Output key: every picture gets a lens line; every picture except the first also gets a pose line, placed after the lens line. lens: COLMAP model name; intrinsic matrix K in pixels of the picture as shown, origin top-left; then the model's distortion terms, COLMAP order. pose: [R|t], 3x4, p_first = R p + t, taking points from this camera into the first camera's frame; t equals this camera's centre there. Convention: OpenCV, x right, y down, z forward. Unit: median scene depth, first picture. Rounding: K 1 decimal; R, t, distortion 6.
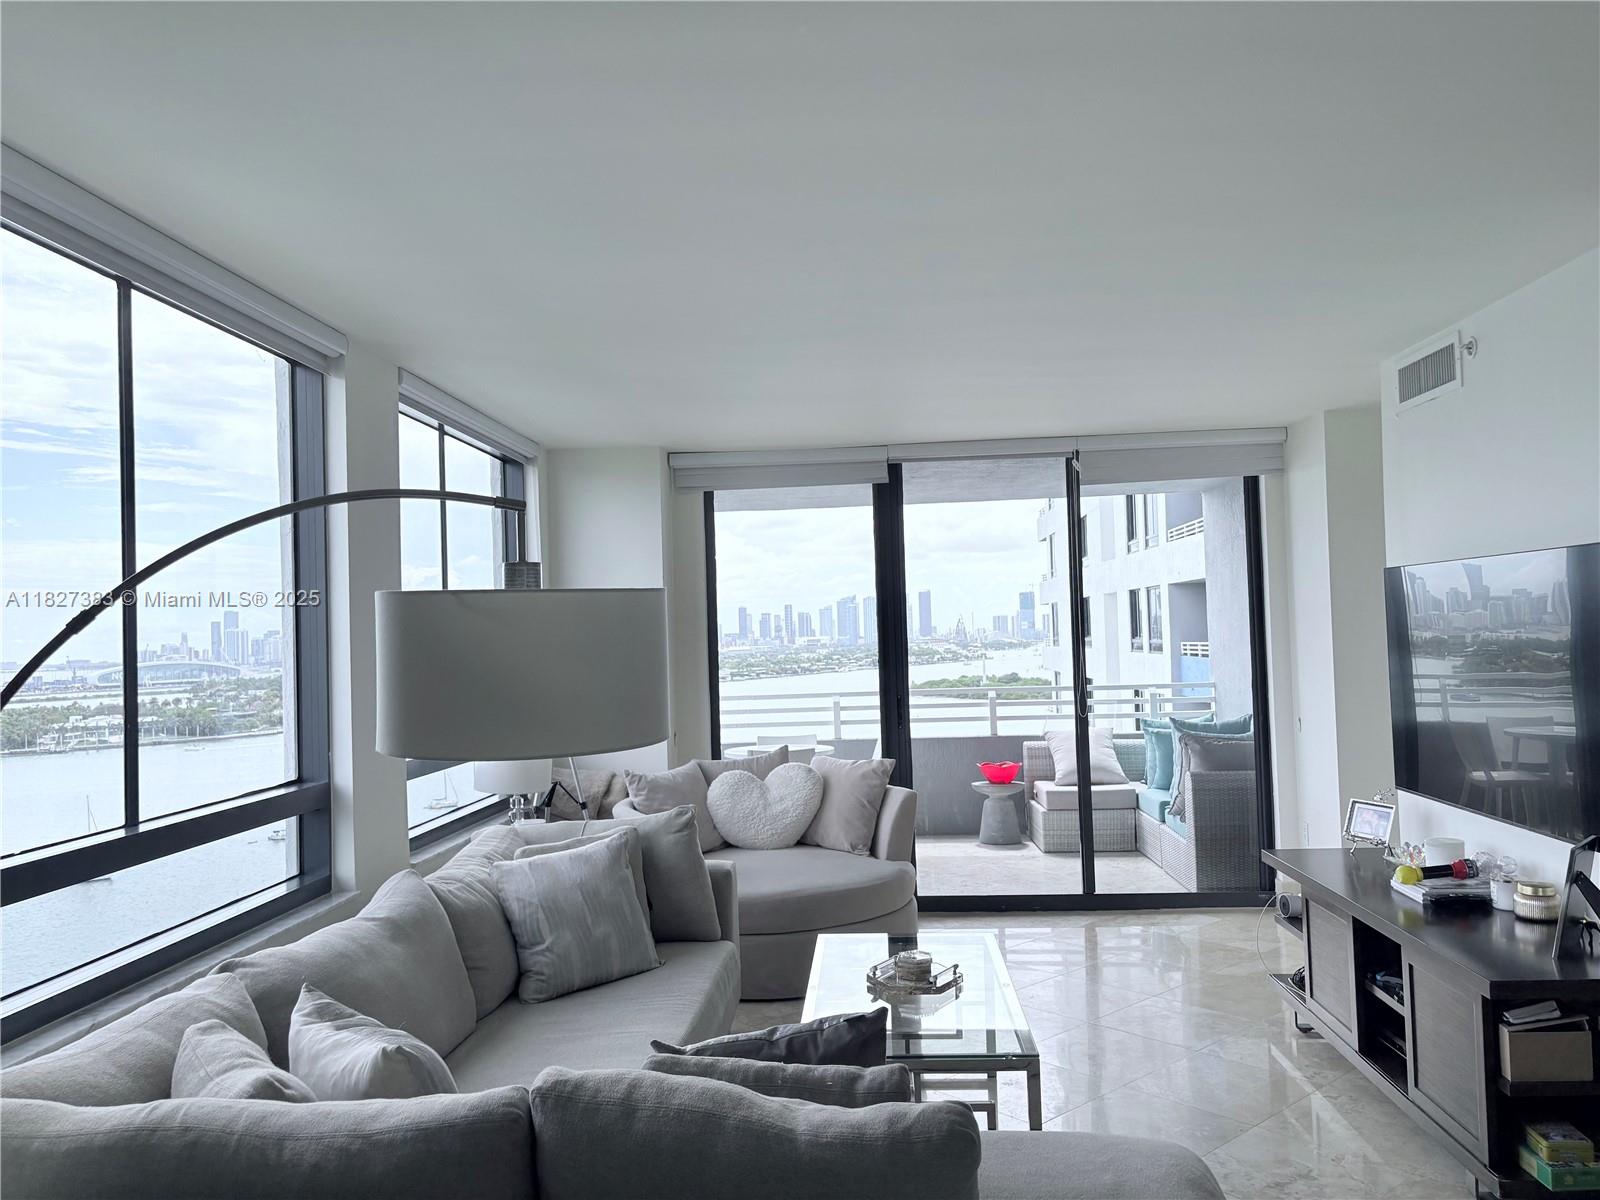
lens RADIAL K [[1199.7, 0, 798.4], [0, 1199.7, 596.1], [0, 0, 1]] dist [0.055182, -0.059359]
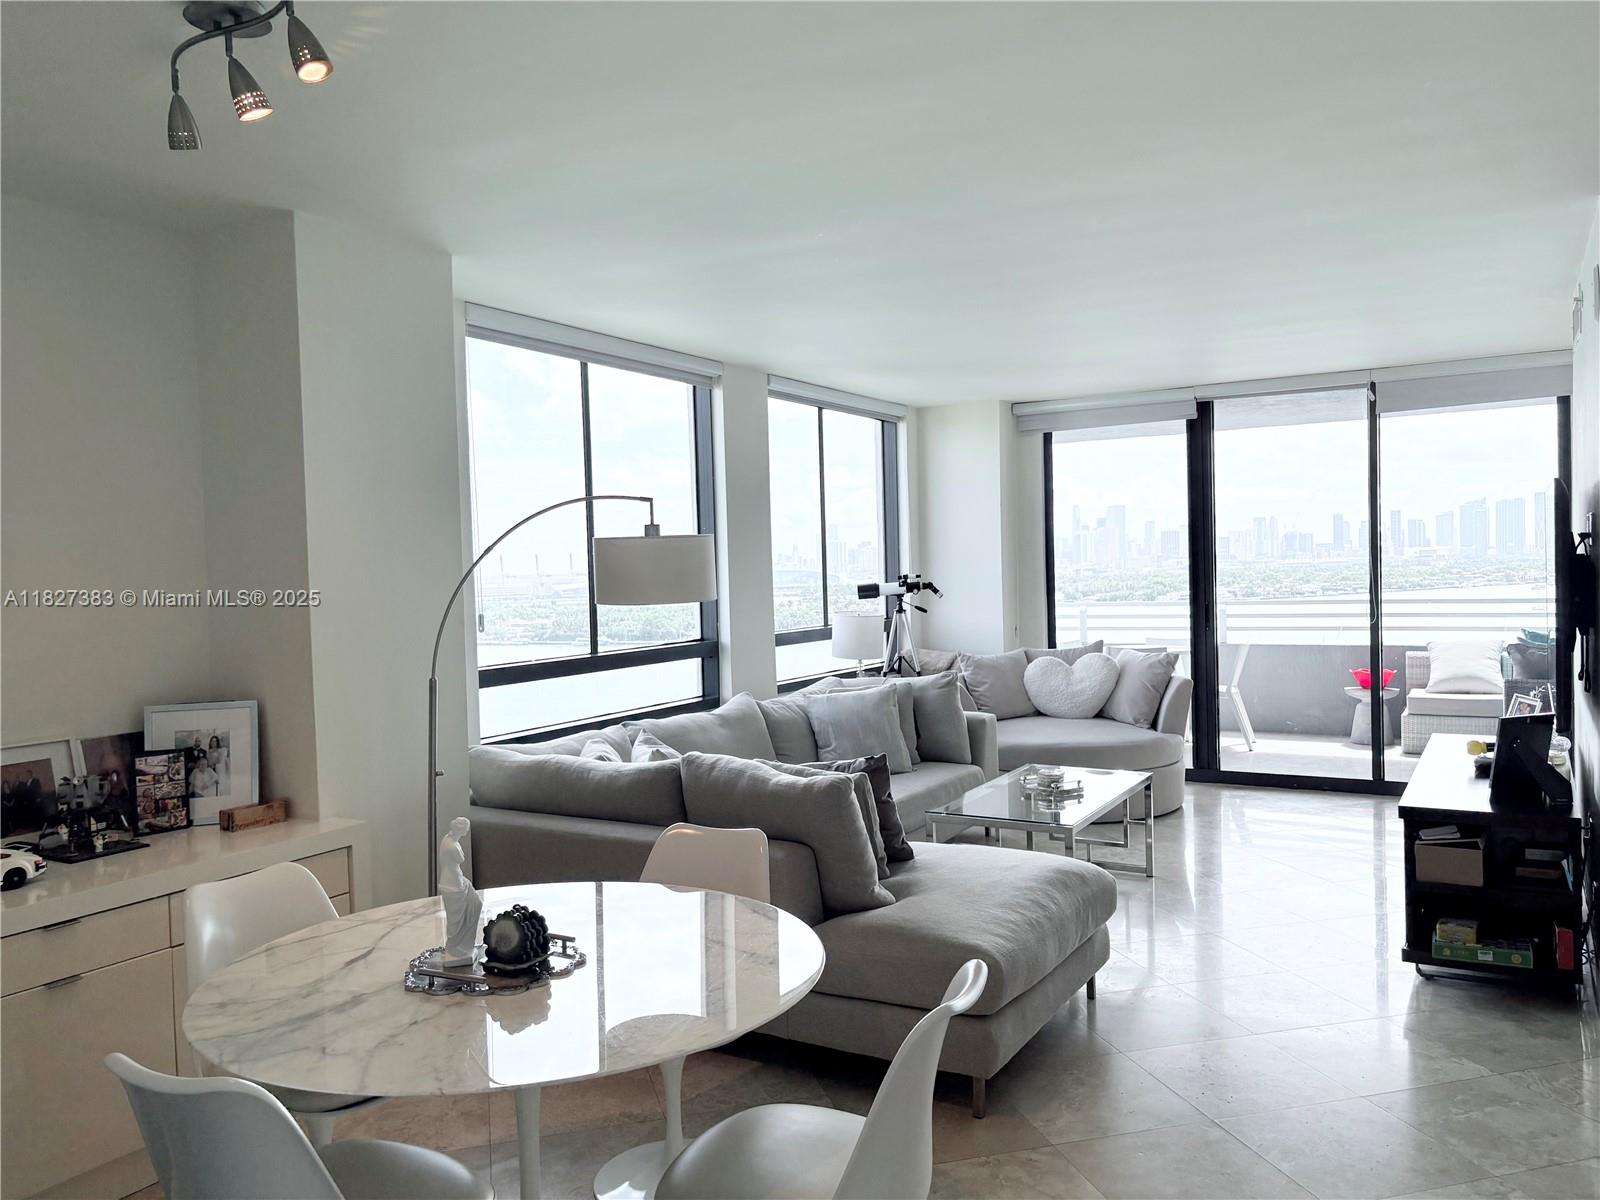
lens RADIAL K [[1199.7, 0, 796.0], [0, 1199.7, 608.8], [0, 0, 1]] dist [0.055182, -0.059359]
pose [[0.891990, 0.023877, -0.451423, 0.258275], [0.014527, 0.996574, 0.081416, -0.011876], [0.451821, -0.079180, 0.888588, -0.228860]]
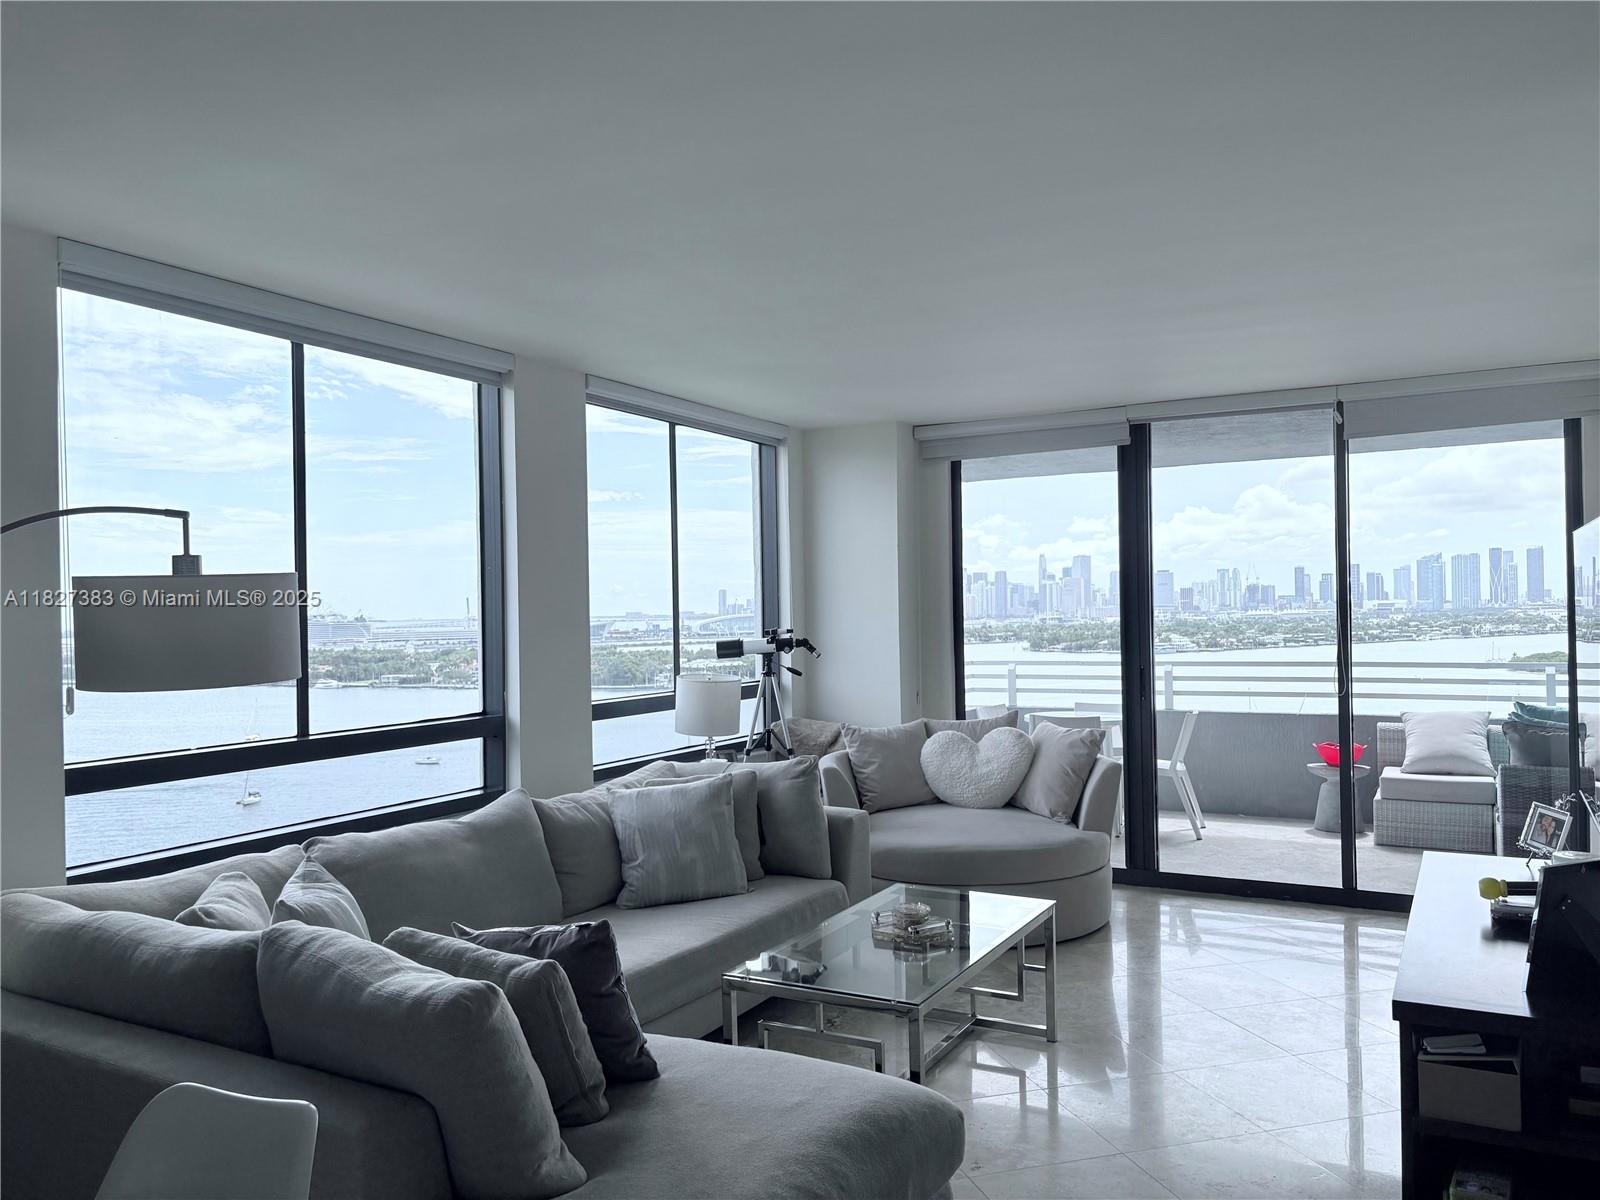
lens RADIAL K [[1199.7, 0, 799.2], [0, 1199.7, 616.1], [0, 0, 1]] dist [0.055182, -0.059359]
pose [[0.904474, 0.018537, -0.426126, 0.247182], [0.002821, 0.998773, 0.049436, -0.005838], [0.426520, -0.045916, 0.903312, 0.005937]]
